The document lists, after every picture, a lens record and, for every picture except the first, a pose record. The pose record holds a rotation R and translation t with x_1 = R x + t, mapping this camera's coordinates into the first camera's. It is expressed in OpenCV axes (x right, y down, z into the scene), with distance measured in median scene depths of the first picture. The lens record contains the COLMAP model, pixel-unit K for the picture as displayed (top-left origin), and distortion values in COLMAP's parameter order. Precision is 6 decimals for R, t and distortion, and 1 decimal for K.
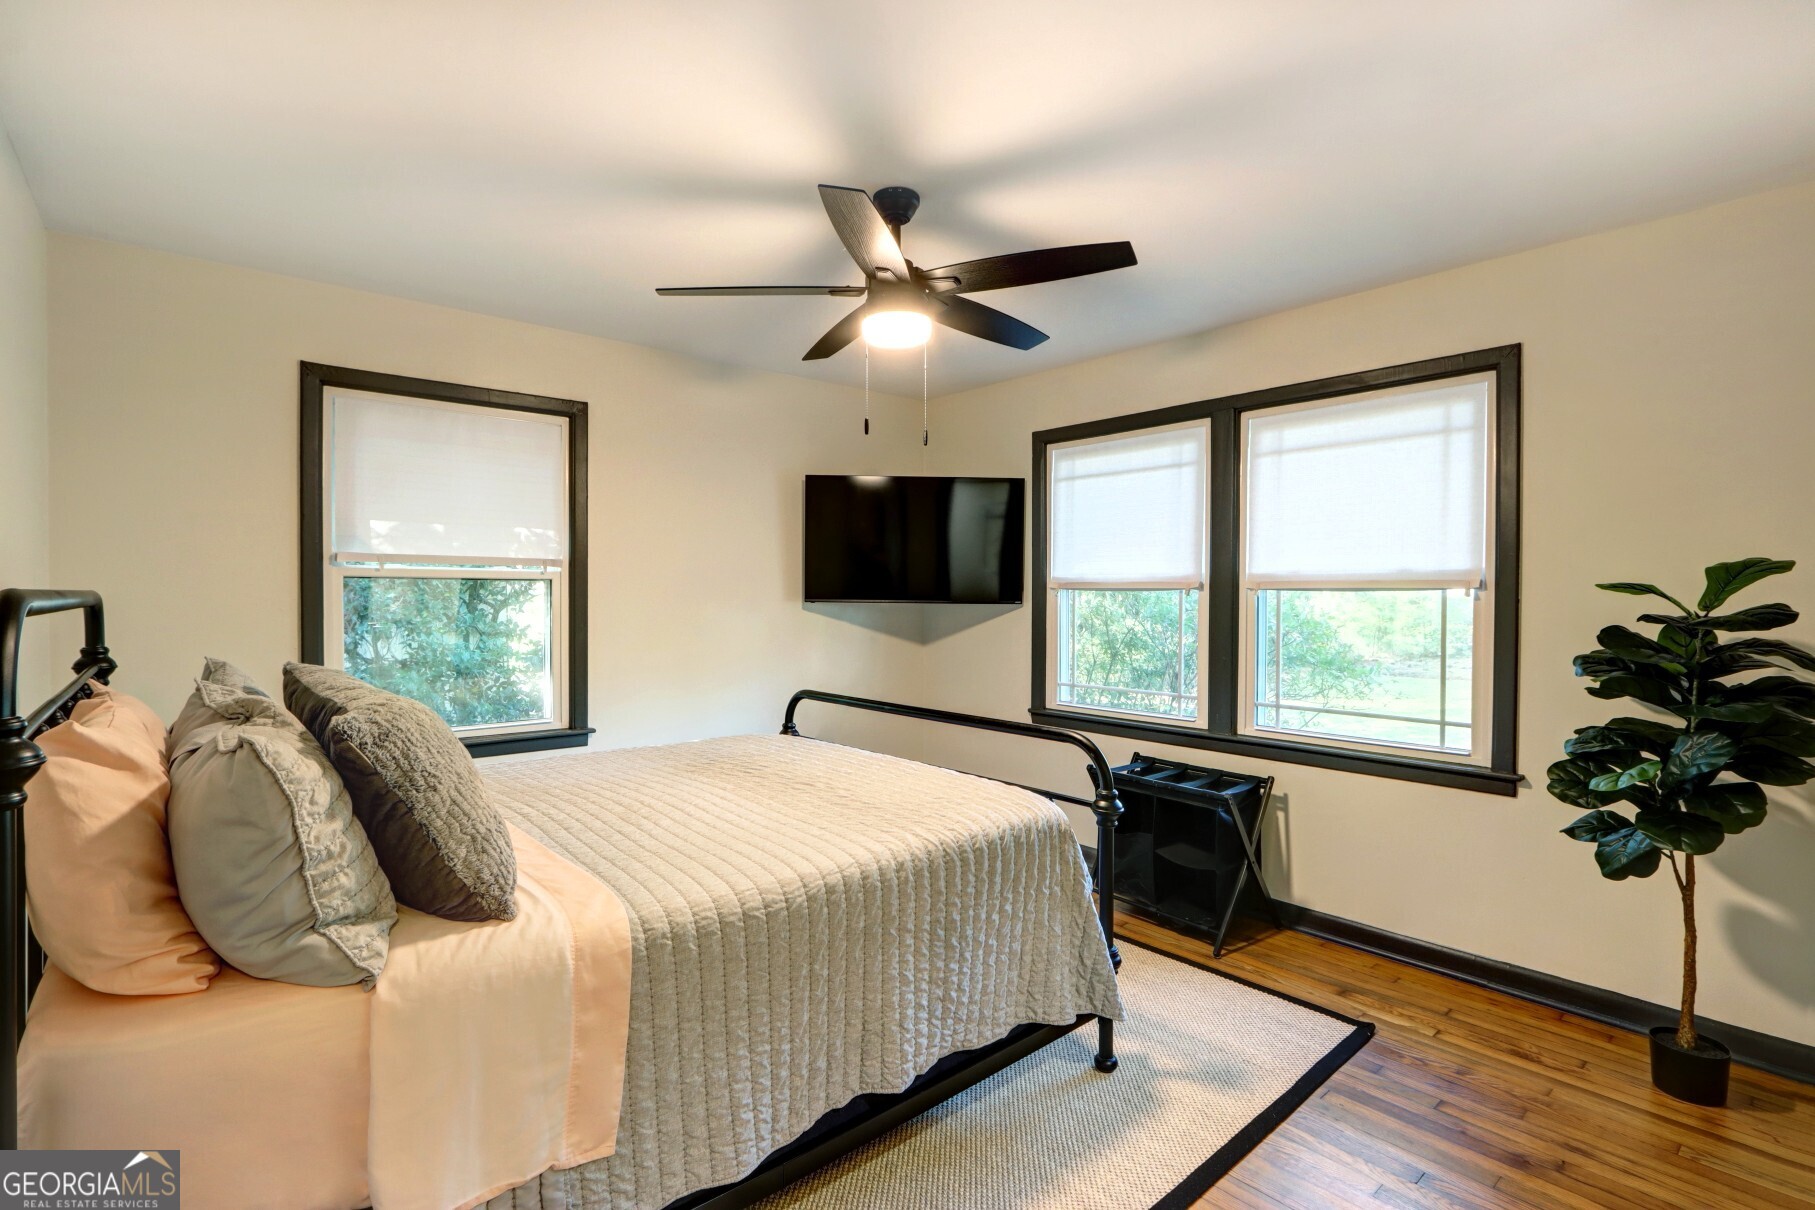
lens RADIAL K [[852.1, 0, 912.7], [0, 852.1, 602.5], [0, 0, 1]] dist [-0.023644, 0.005011]
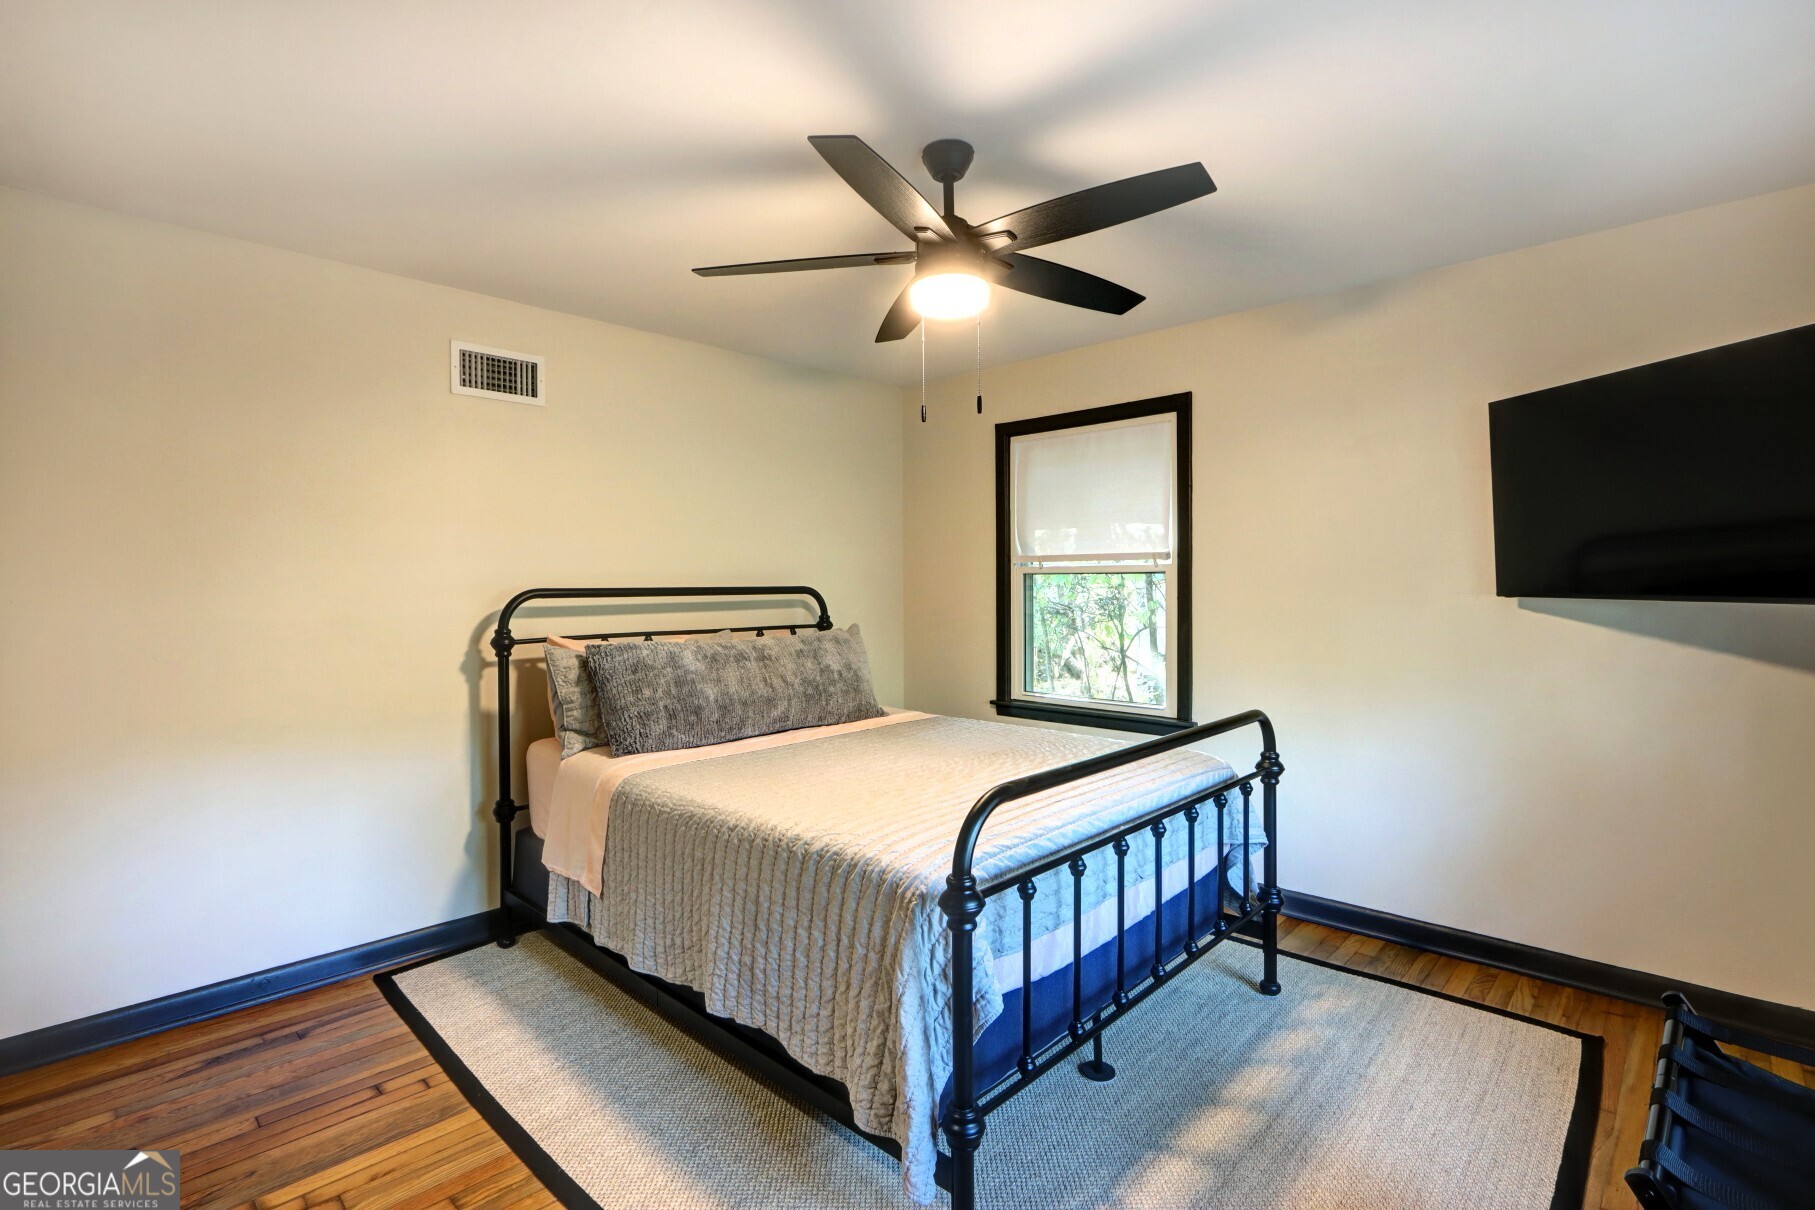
lens RADIAL K [[859.0, 0, 888.0], [0, 859.0, 598.4], [0, 0, 1]] dist [-0.016792, -0.000157]
pose [[0.066554, 0.014435, -0.997678, 0.728636], [-0.004139, 0.999891, 0.014191, -0.009717], [0.997774, 0.003185, 0.066607, 0.719303]]
